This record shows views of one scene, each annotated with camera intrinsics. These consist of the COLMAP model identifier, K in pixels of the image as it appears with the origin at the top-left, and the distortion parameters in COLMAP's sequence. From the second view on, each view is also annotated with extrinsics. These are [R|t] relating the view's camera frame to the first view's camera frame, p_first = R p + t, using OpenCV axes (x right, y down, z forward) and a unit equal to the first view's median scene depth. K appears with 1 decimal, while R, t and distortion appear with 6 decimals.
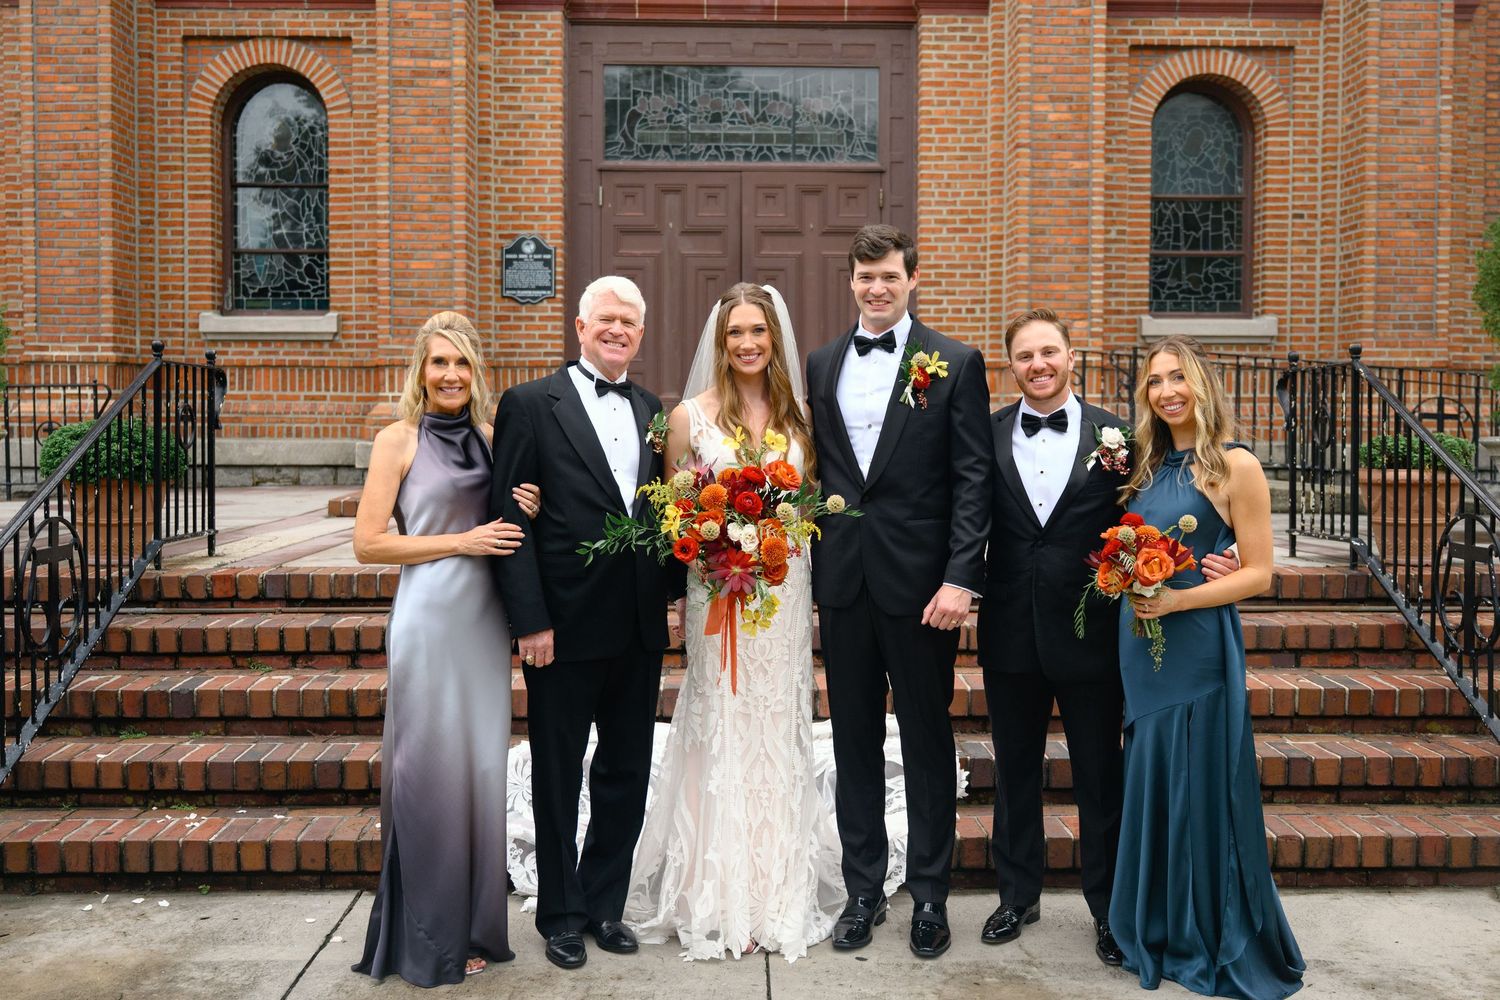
lens RADIAL K [[1716.5, 0, 742.5], [0, 1716.5, 480.2], [0, 0, 1]] dist [0.003812, -0.001750]
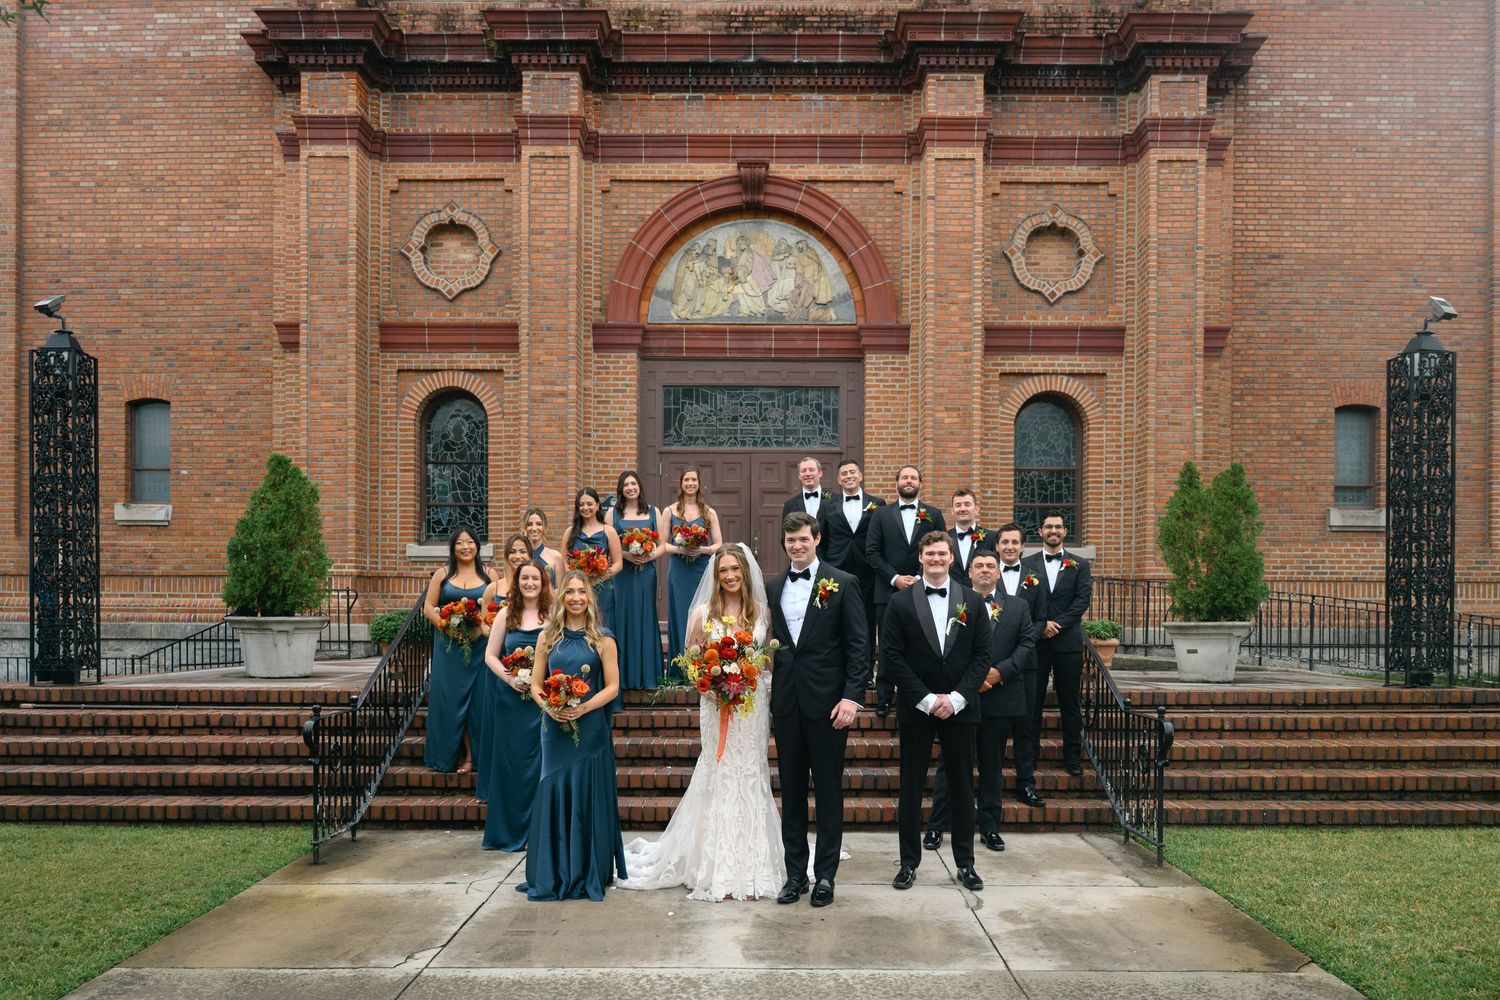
lens RADIAL K [[1528.0, 0, 740.1], [0, 1528.0, 631.7], [0, 0, 1]] dist [-0.009970, 0.007371]
pose [[0.999581, 0.001855, -0.028875, 0.030308], [-0.002551, 0.999706, -0.024112, 0.015722], [0.028822, 0.024175, 0.999292, -0.387965]]
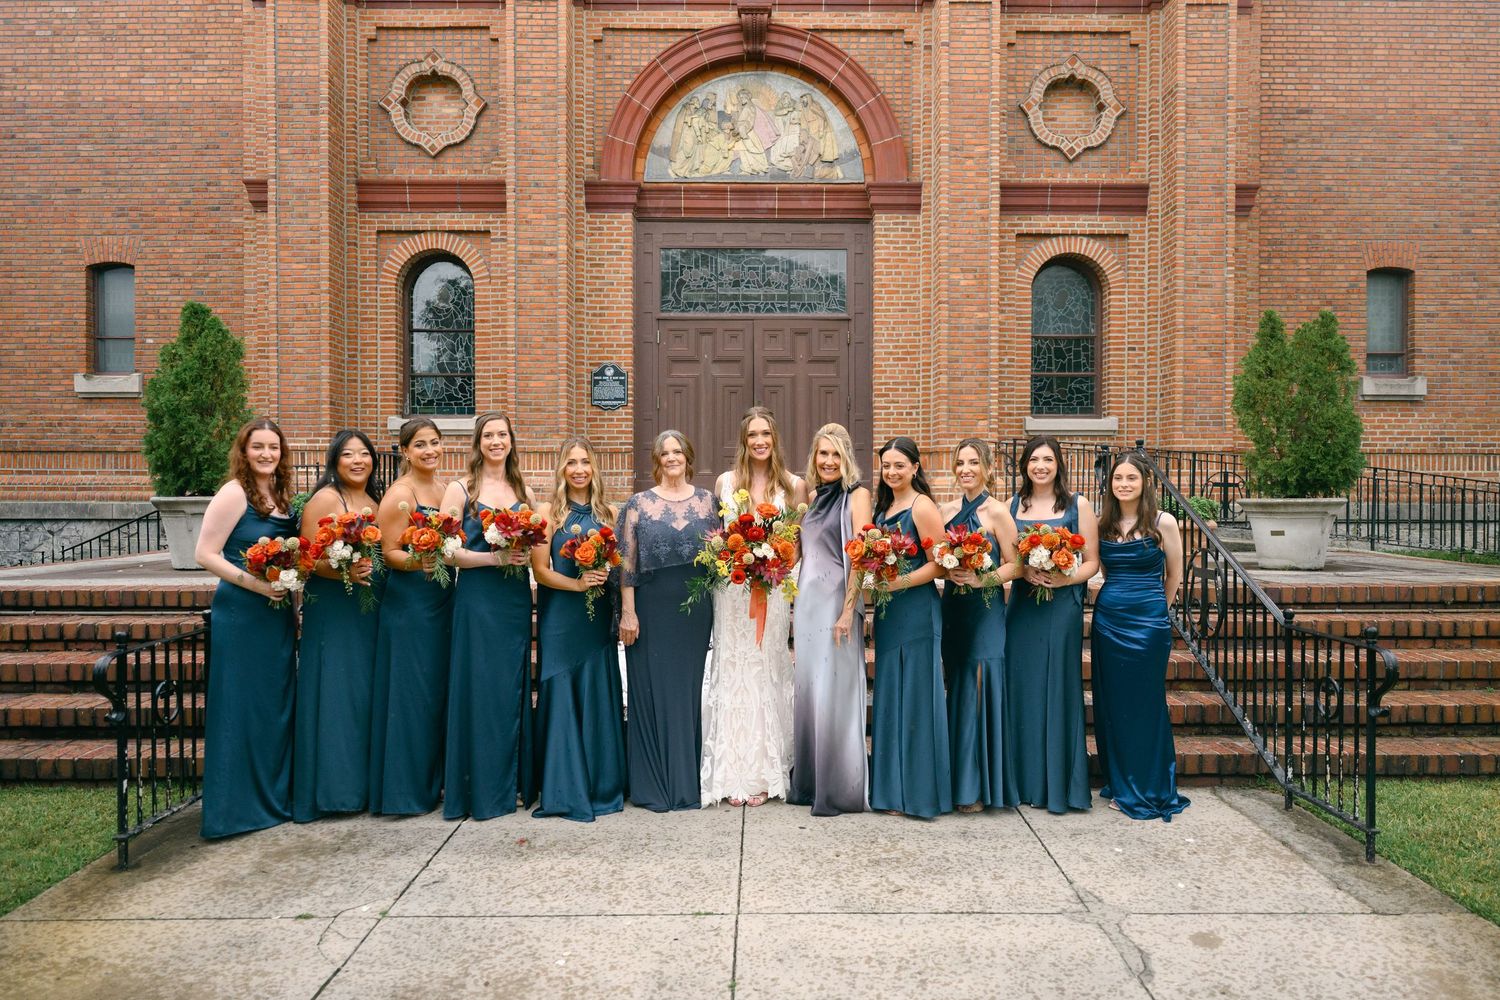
lens RADIAL K [[1230.4, 0, 759.8], [0, 1230.4, 511.5], [0, 0, 1]] dist [0.002023, -0.000907]
pose [[0.999940, -0.002152, -0.010725, 0.015949], [0.001984, 0.999875, -0.015660, 0.001519], [0.010757, 0.015638, 0.999820, -0.056255]]
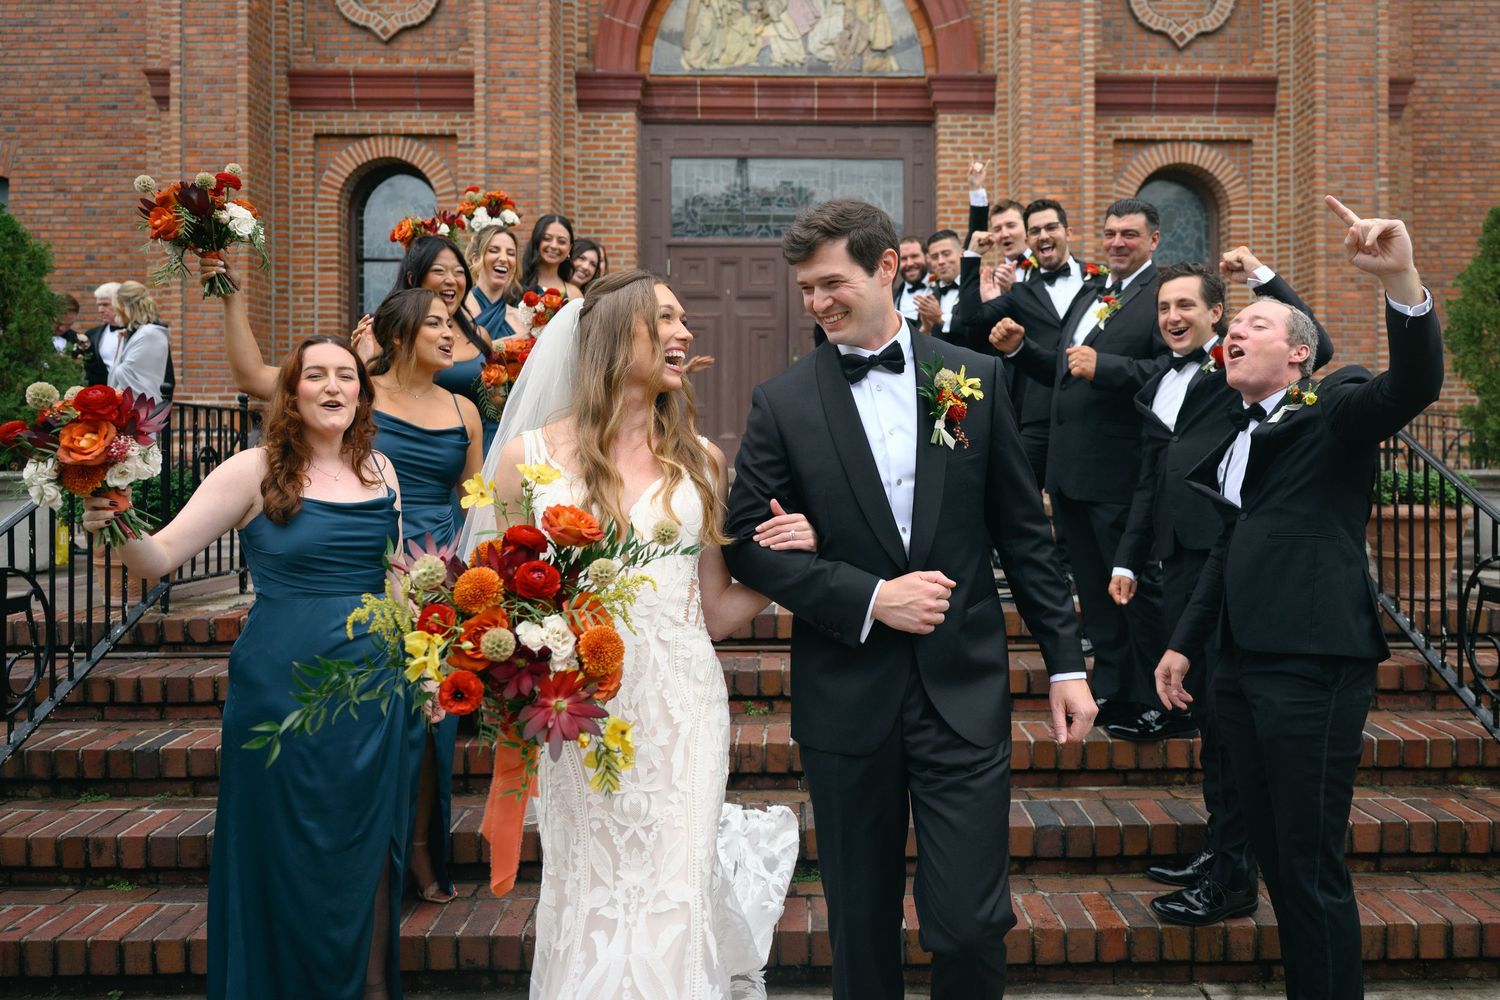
lens RADIAL K [[1244.1, 0, 824.7], [0, 1244.1, 459.4], [0, 0, 1]] dist [0.004010, -0.002054]
pose [[0.999980, -0.004992, 0.003909, 0.021193], [0.005107, 0.999533, -0.030139, -0.006946], [-0.003757, 0.030158, 0.999538, 0.147524]]
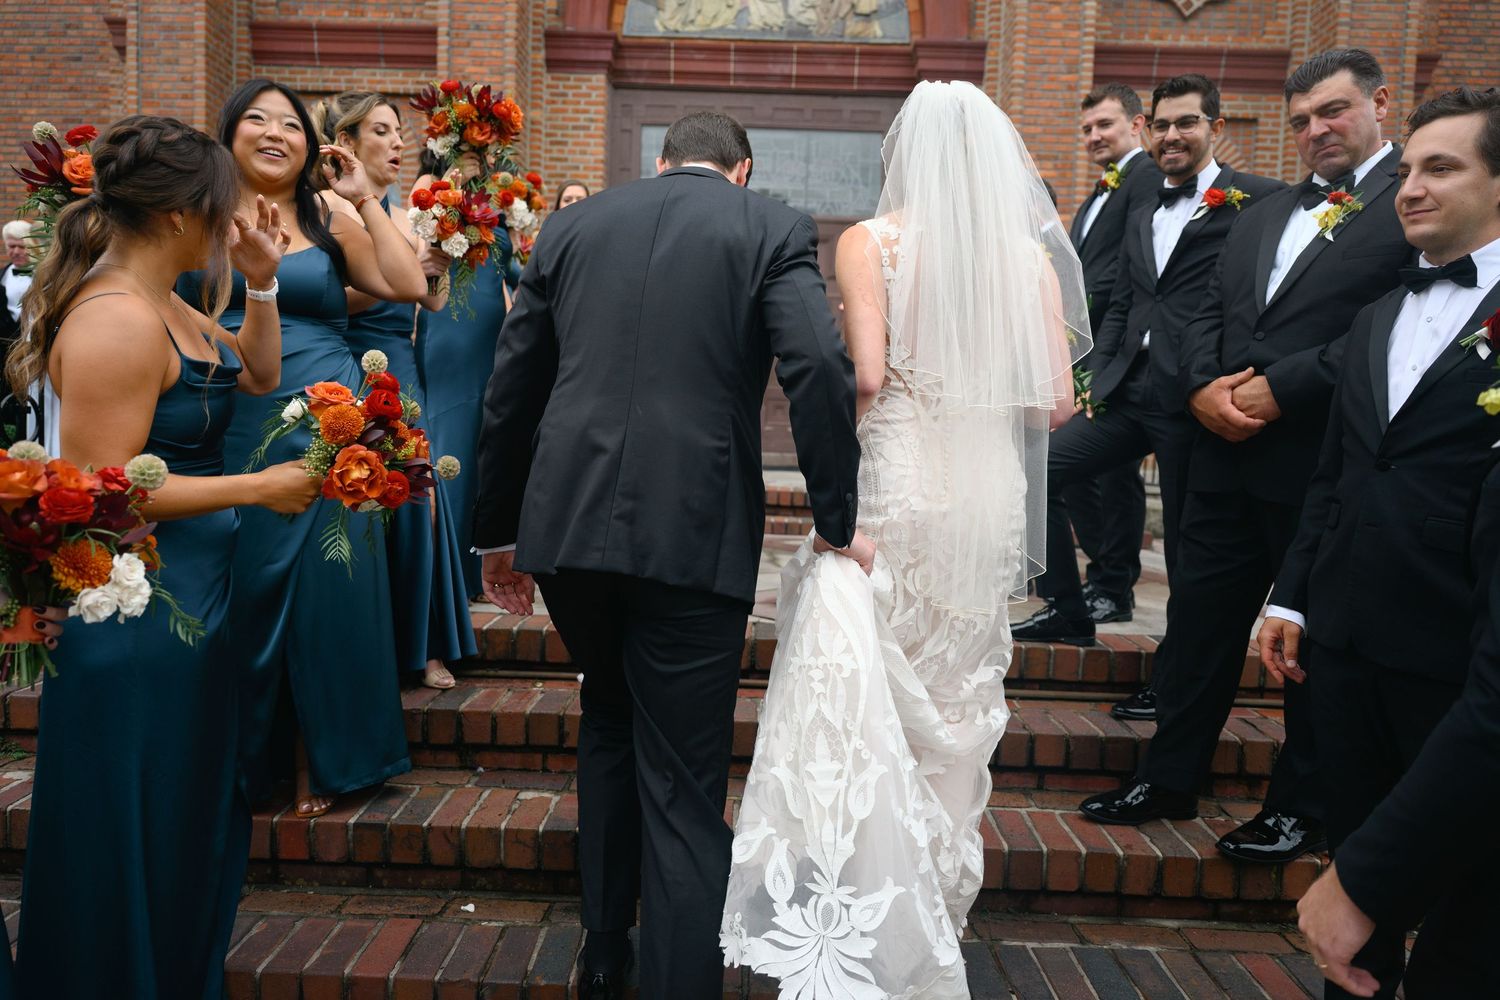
lens RADIAL K [[1066.4, 0, 738.9], [0, 1066.4, 516.8], [0, 0, 1]] dist [0.008358, -0.007927]
pose [[0.998738, 0.032870, -0.037969, 0.019673], [-0.031553, 0.998898, 0.034759, -0.007806], [0.039069, -0.033517, 0.998674, 0.286398]]
